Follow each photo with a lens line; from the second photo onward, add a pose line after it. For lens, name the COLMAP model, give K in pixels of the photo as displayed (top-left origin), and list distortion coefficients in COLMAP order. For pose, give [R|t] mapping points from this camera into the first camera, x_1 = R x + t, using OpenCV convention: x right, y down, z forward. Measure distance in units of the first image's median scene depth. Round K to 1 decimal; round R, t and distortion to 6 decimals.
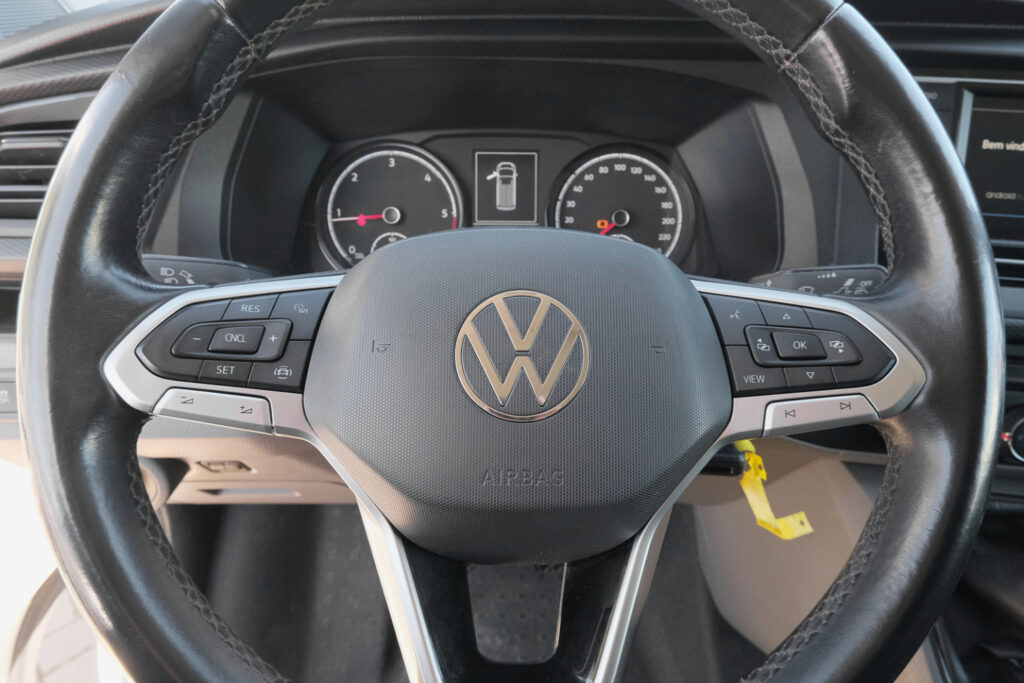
lens RADIAL K [[656.3, 0, 511.1], [0, 656.3, 340.0], [0, 0, 1]] dist [0.004049, 0.002917]
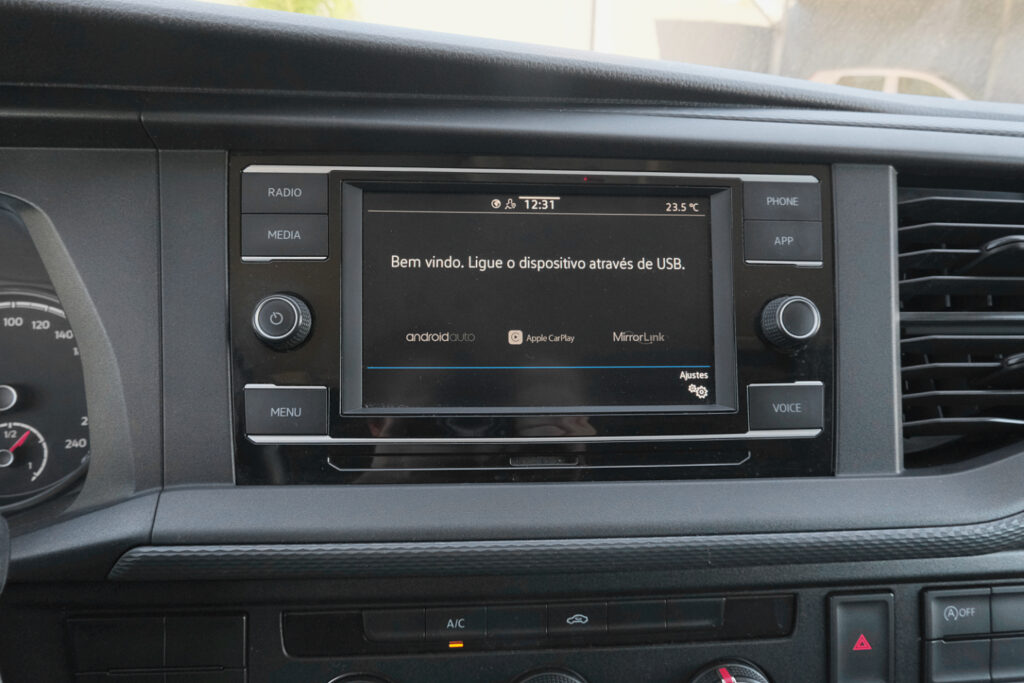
lens RADIAL K [[656.3, 0, 507.6], [0, 656.3, 333.4], [0, 0, 1]] dist [0.004049, 0.002917]
pose [[0.979916, -0.058709, 0.190571, 0.530969], [0.100793, 0.970434, -0.219315, -0.056438], [-0.172061, 0.234118, 0.956861, 0.284915]]
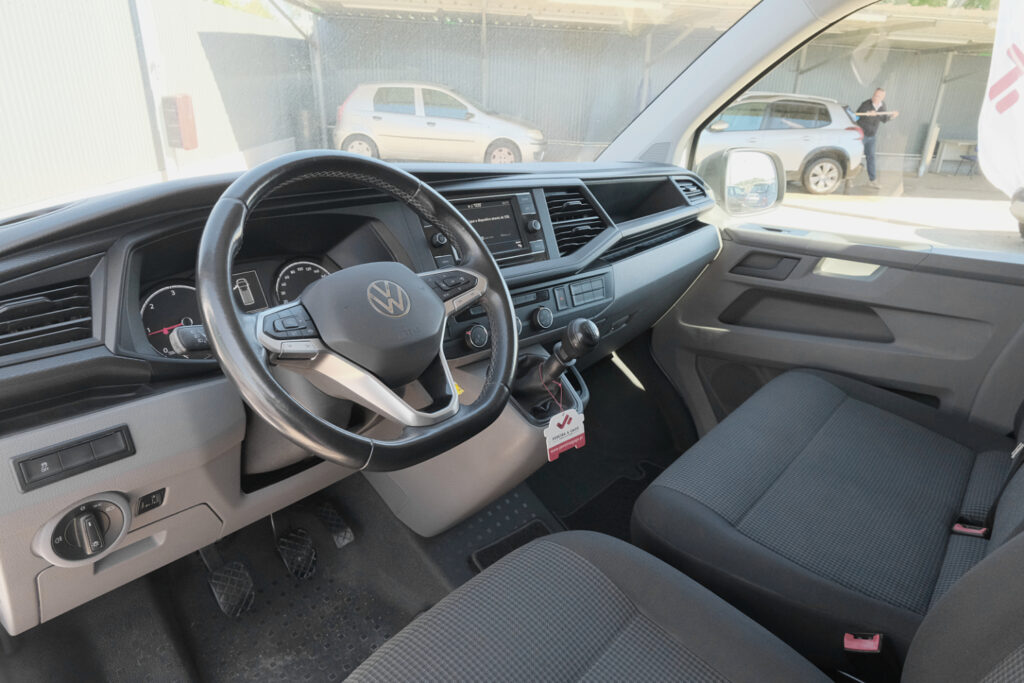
lens RADIAL K [[656.3, 0, 506.8], [0, 656.3, 347.2], [0, 0, 1]] dist [0.004049, 0.002917]
pose [[0.668116, -0.265598, 0.695039, -0.793452], [0.412514, 0.909636, -0.048932, 0.268348], [-0.619236, 0.319405, 0.717305, -0.618442]]
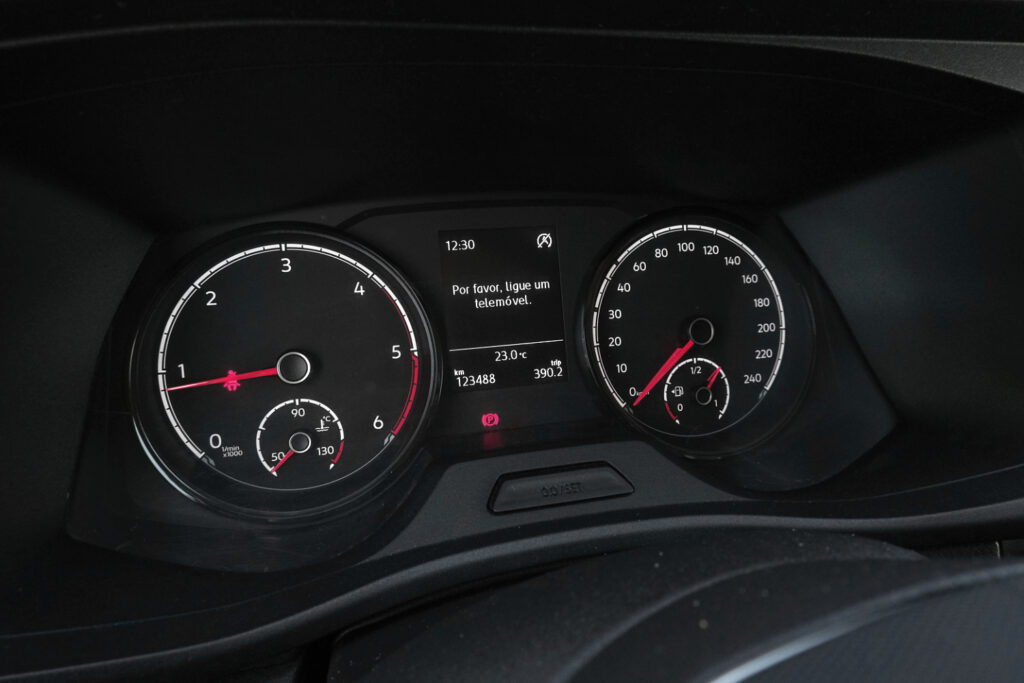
lens RADIAL K [[654.7, 0, 508.8], [0, 654.7, 339.1], [0, 0, 1]] dist [-0.007907, 0.000246]
pose [[0.971093, -0.092438, 0.220078, -0.129617], [0.113622, 0.989829, -0.085607, -0.148568], [-0.209927, 0.108138, 0.971719, 0.469234]]
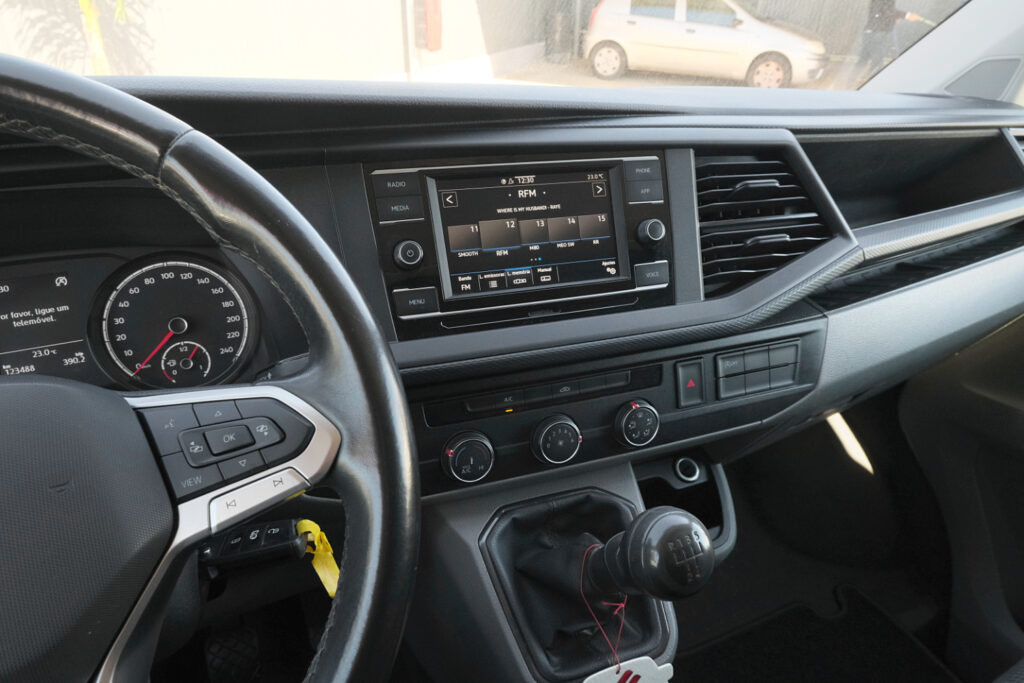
lens RADIAL K [[656.3, 0, 509.1], [0, 656.3, 347.8], [0, 0, 1]] dist [0.004049, 0.002917]
pose [[0.890507, -0.204642, 0.406349, 0.200957], [0.242853, 0.969057, -0.044179, 0.010217], [-0.384734, 0.138025, 0.912649, -0.083529]]
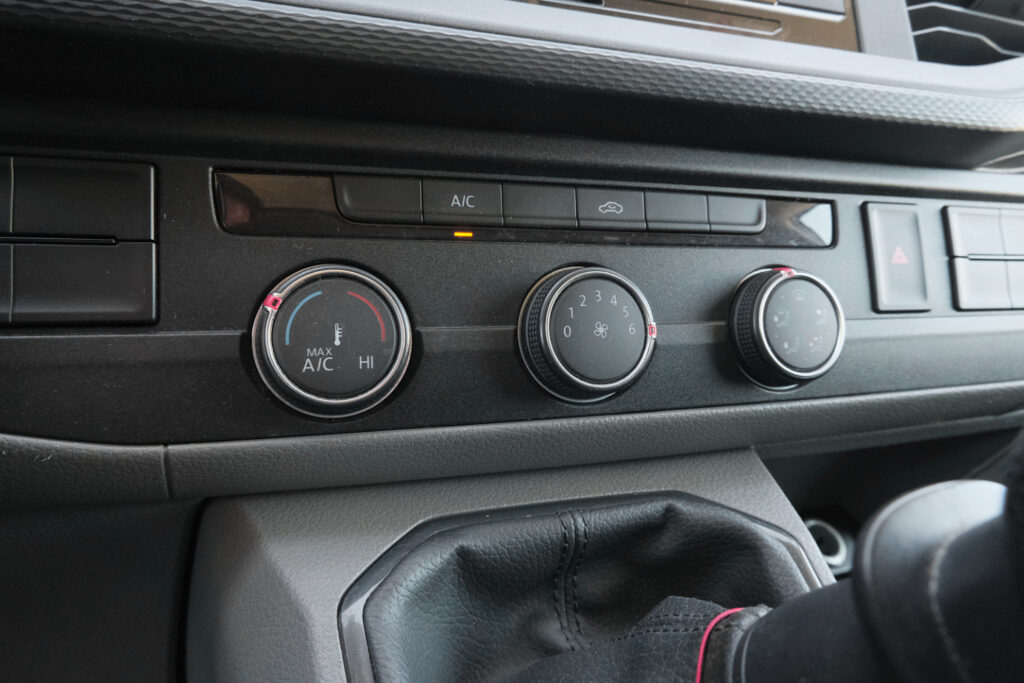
lens RADIAL K [[656.3, 0, 510.9], [0, 656.3, 340.7], [0, 0, 1]] dist [0.004049, 0.002917]
pose [[0.897961, -0.068934, 0.434642, 0.436514], [0.207938, 0.936909, -0.281003, 0.215453], [-0.387850, 0.342708, 0.855642, 0.509573]]
